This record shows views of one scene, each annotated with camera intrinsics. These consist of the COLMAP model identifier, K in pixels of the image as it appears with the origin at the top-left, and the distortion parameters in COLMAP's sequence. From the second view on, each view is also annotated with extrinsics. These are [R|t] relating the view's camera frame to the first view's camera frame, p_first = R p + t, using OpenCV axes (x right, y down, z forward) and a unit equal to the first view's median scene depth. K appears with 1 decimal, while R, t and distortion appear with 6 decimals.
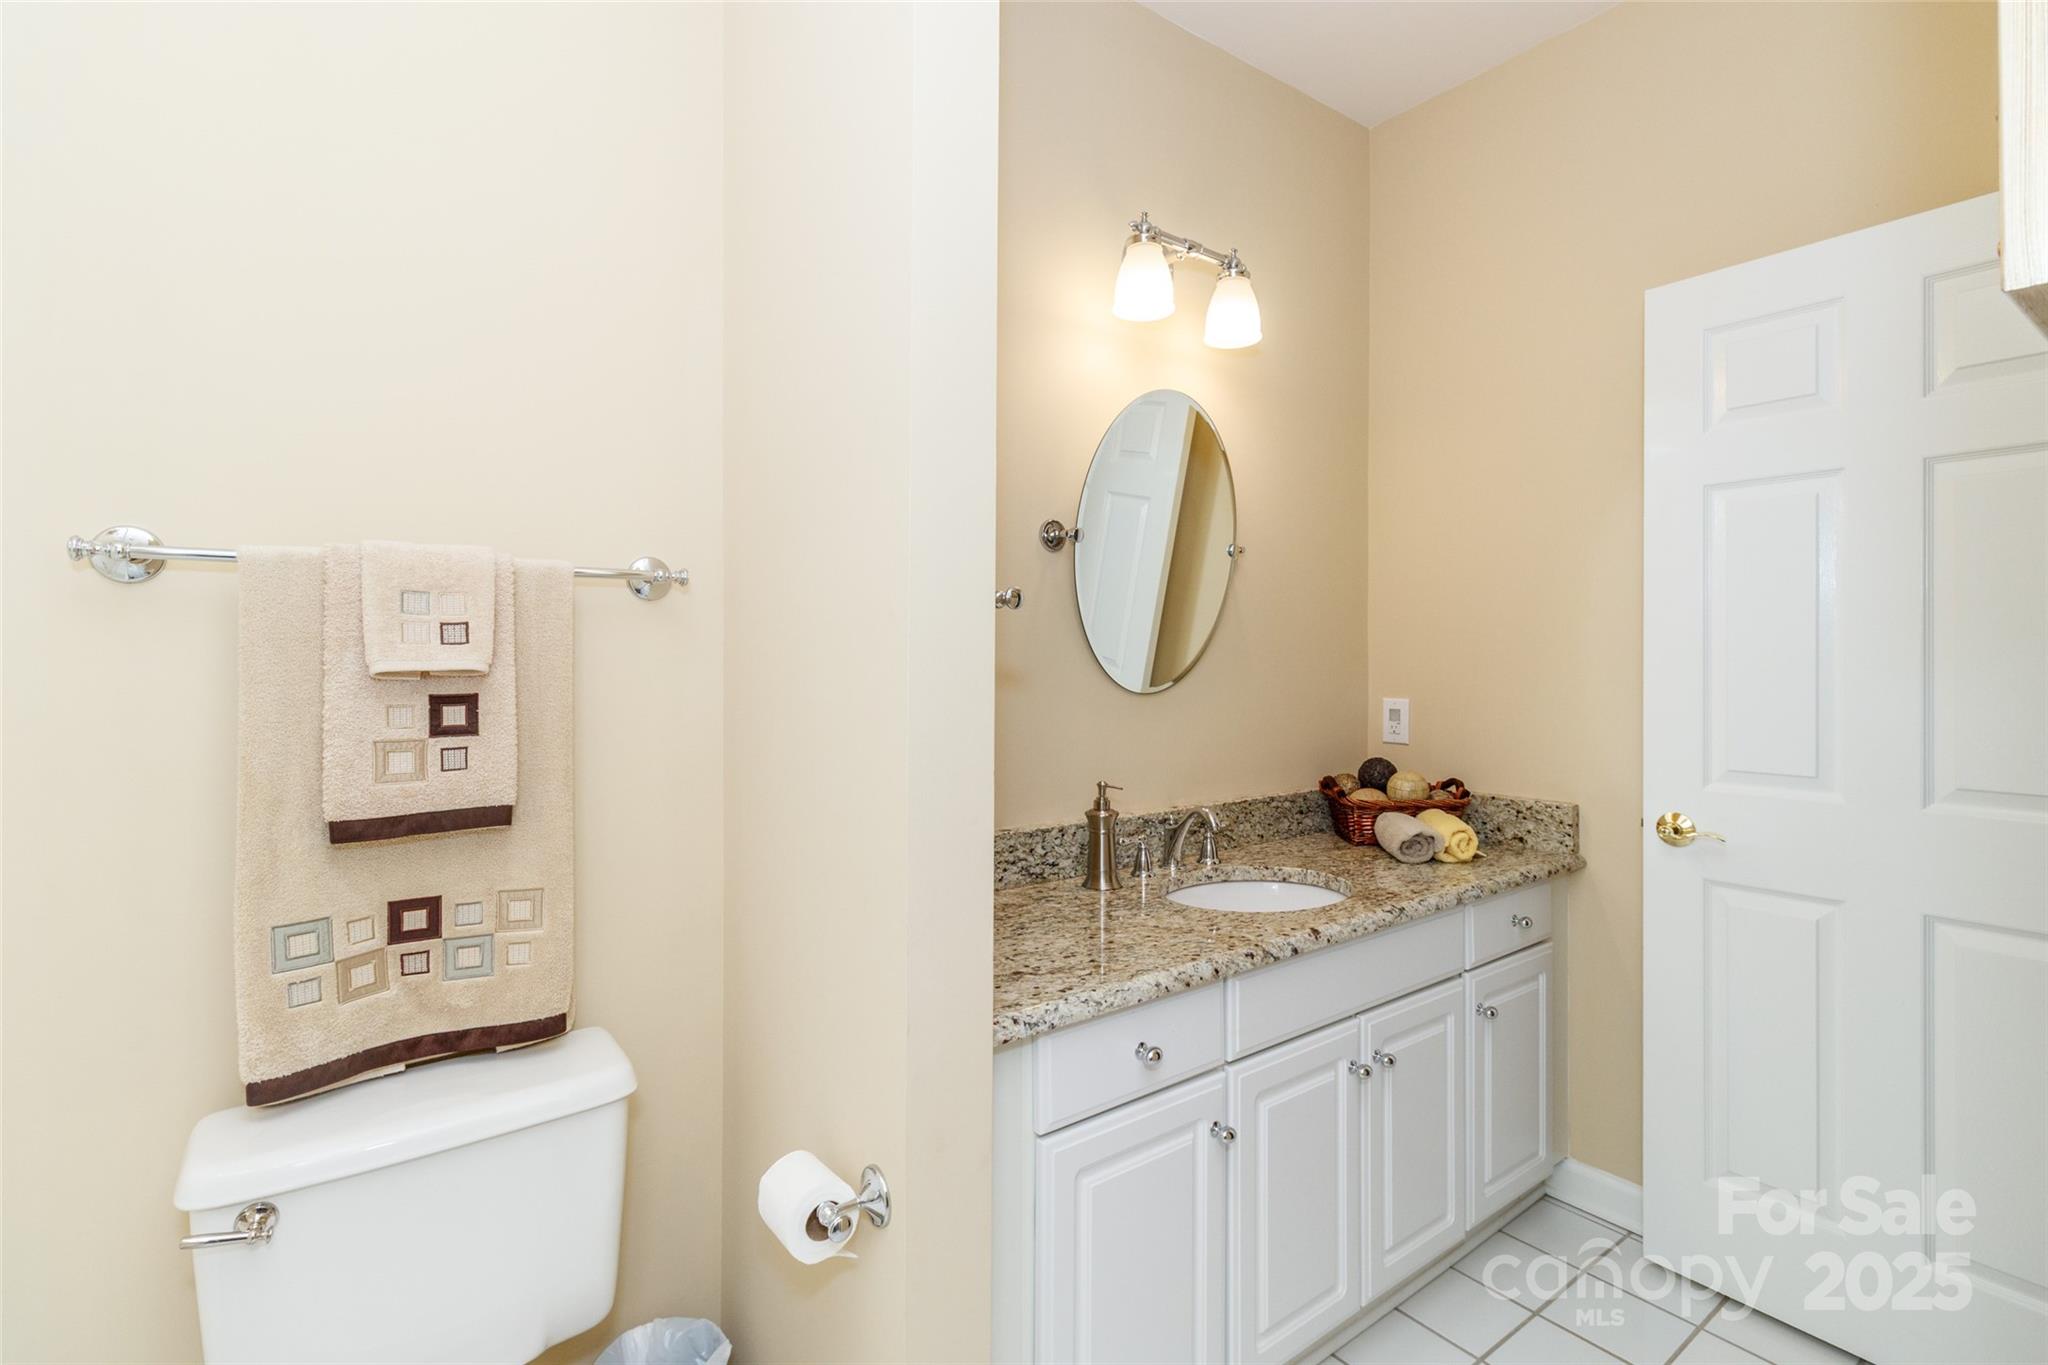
lens RADIAL K [[947.8, 0, 1016.1], [0, 947.8, 668.6], [0, 0, 1]] dist [0.001597, 0.000008]
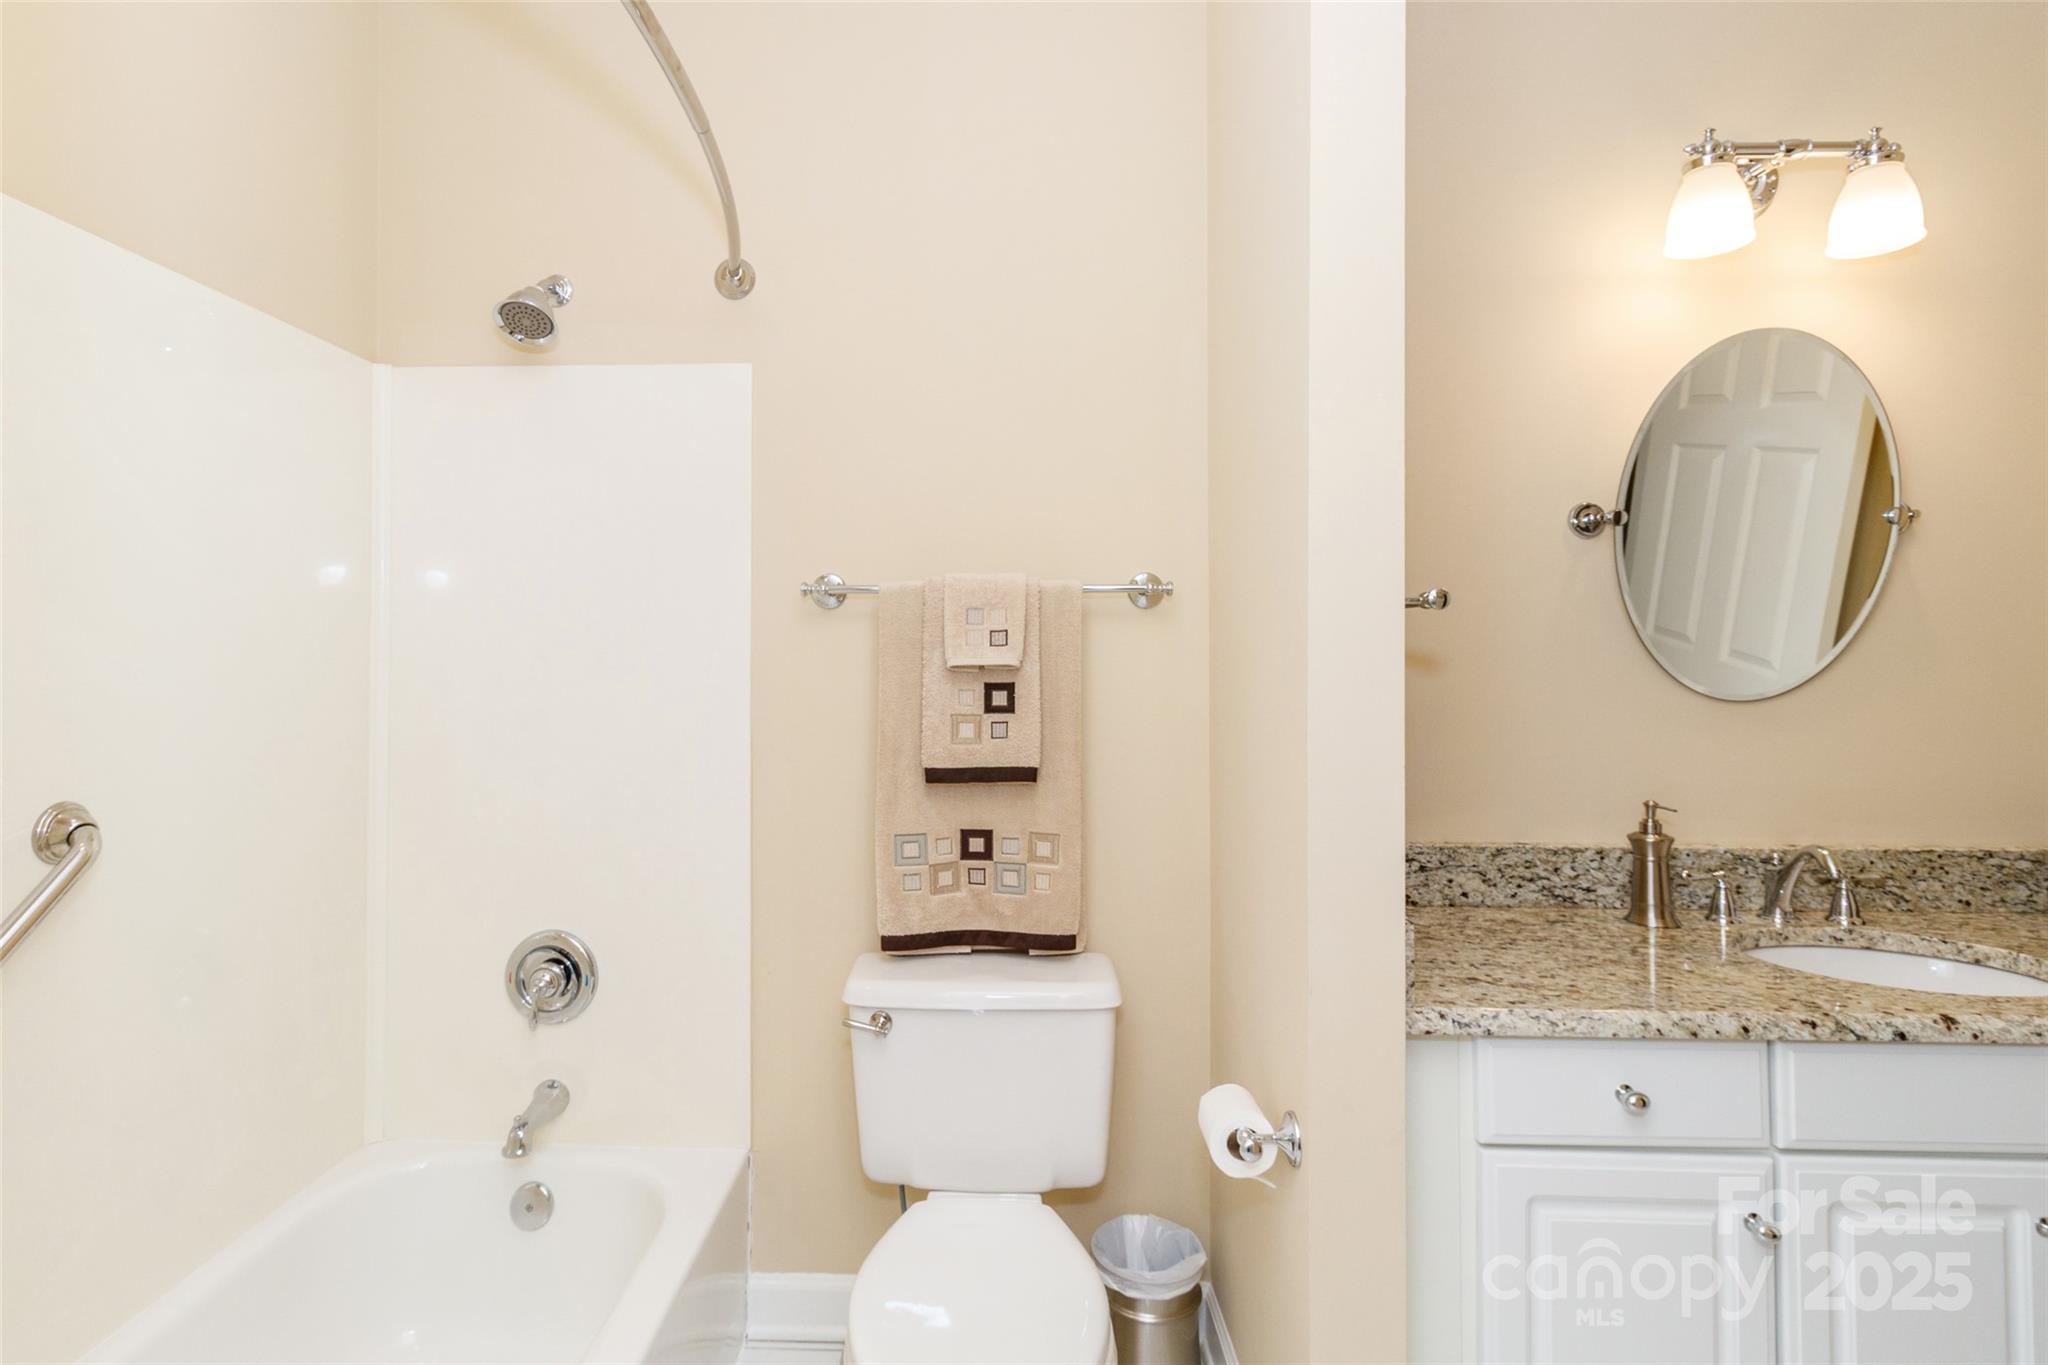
lens RADIAL K [[979.4, 0, 961.7], [0, 979.4, 657.4], [0, 0, 1]] dist [0.000272, -0.000096]
pose [[0.781451, 0.002656, -0.623960, 0.200834], [-0.009030, 0.999934, -0.007053, 0.001107], [0.623901, 0.011146, 0.781424, -0.112996]]
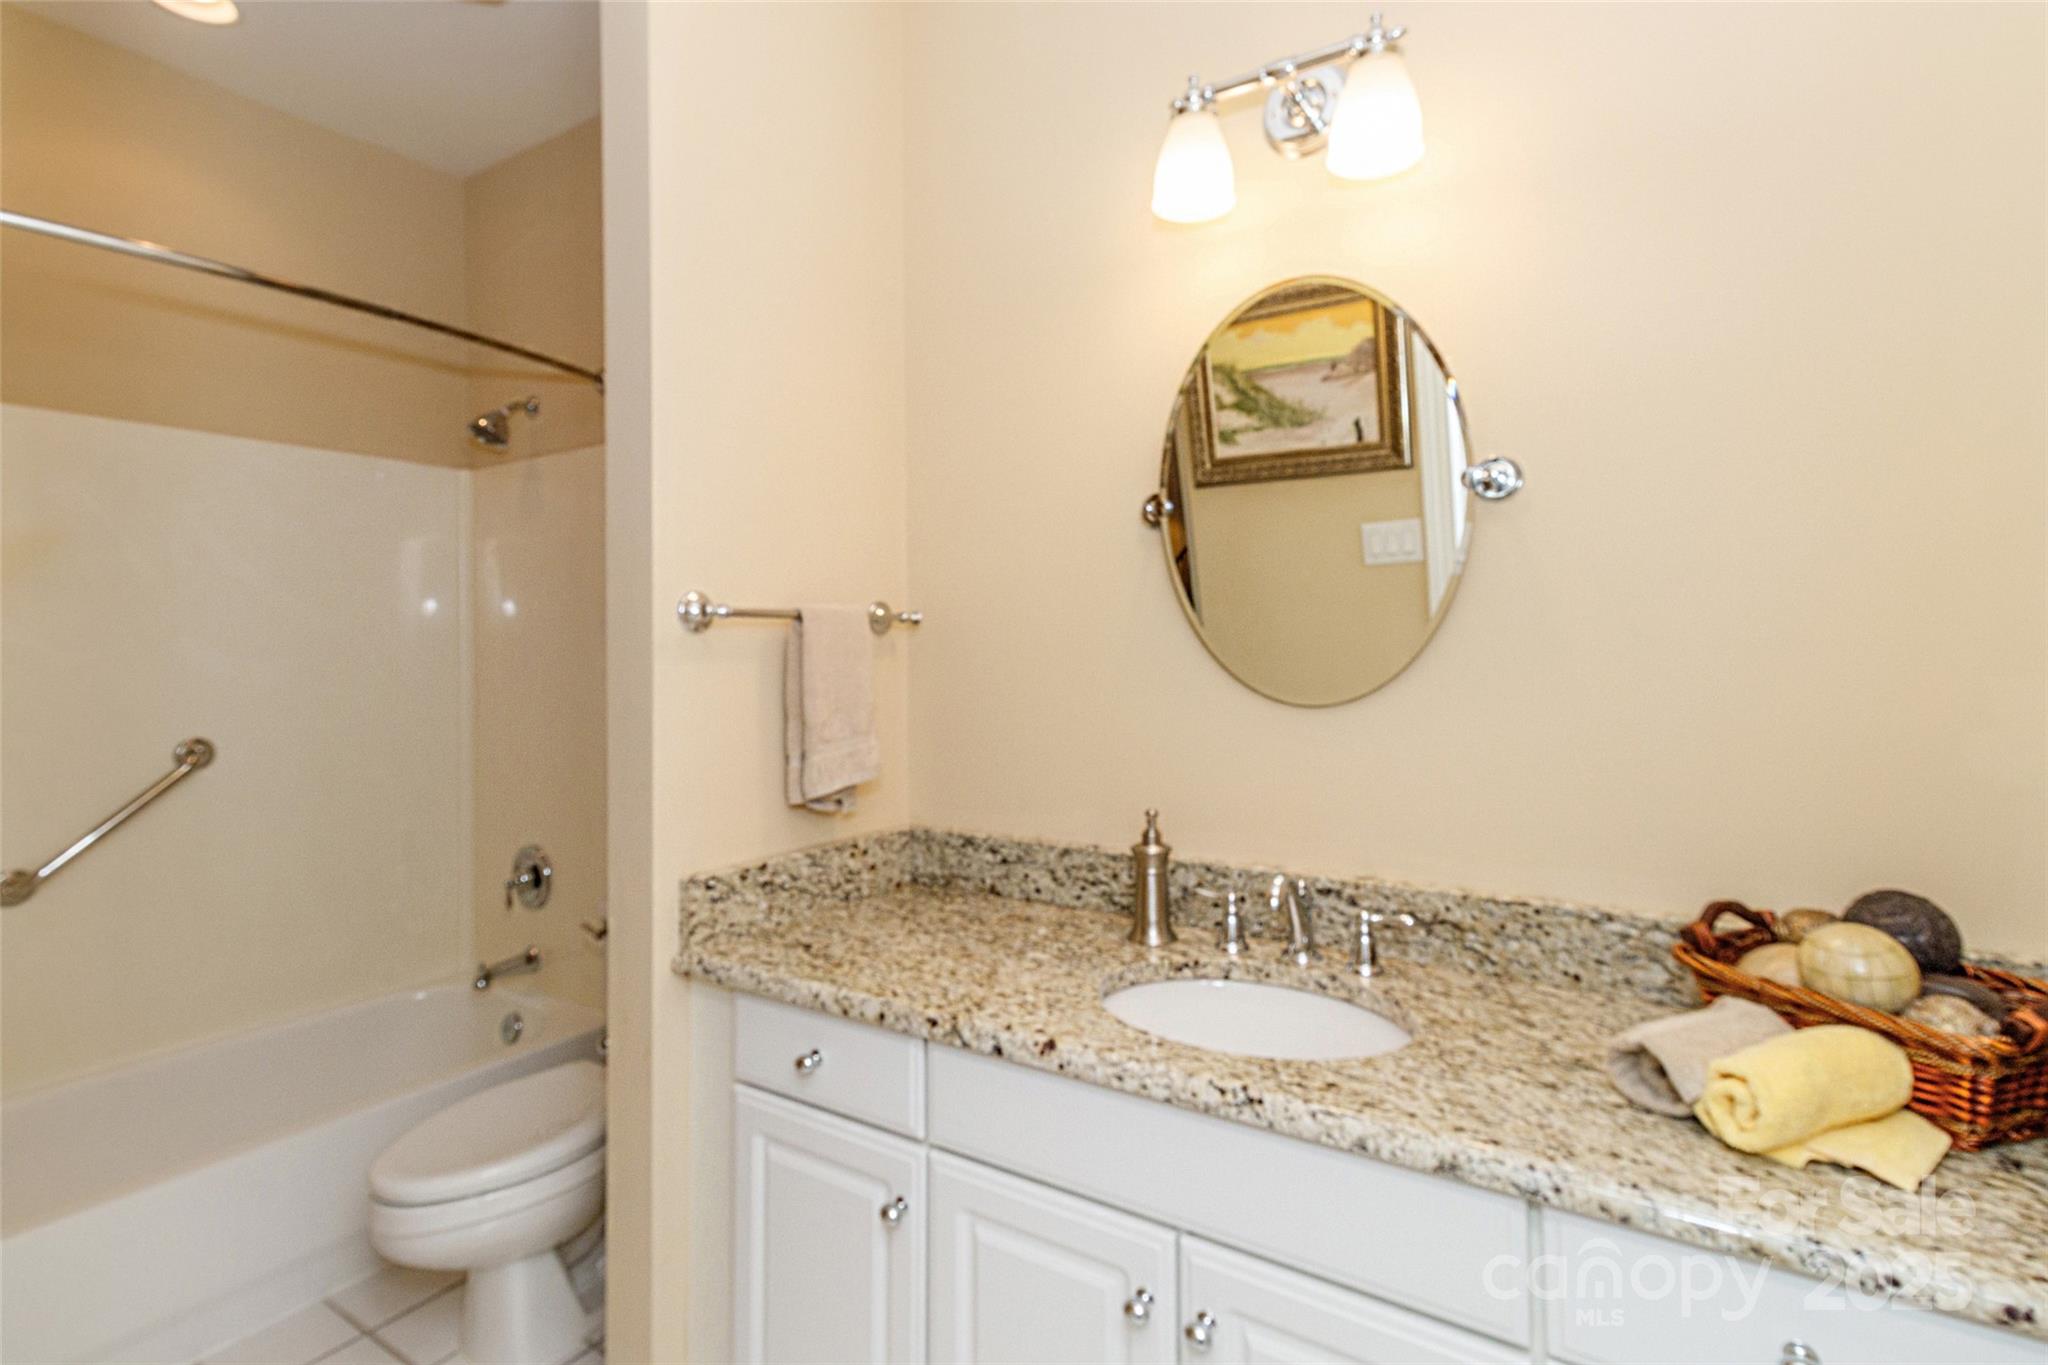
lens RADIAL K [[943.1, 0, 1024.3], [0, 943.1, 655.5], [0, 0, 1]] dist [0.001735, -0.000030]
pose [[0.361625, -0.000923, -0.932323, 1.038491], [-0.005716, 0.999979, -0.003207, -0.013017], [0.932306, 0.006489, 0.361612, 0.776817]]
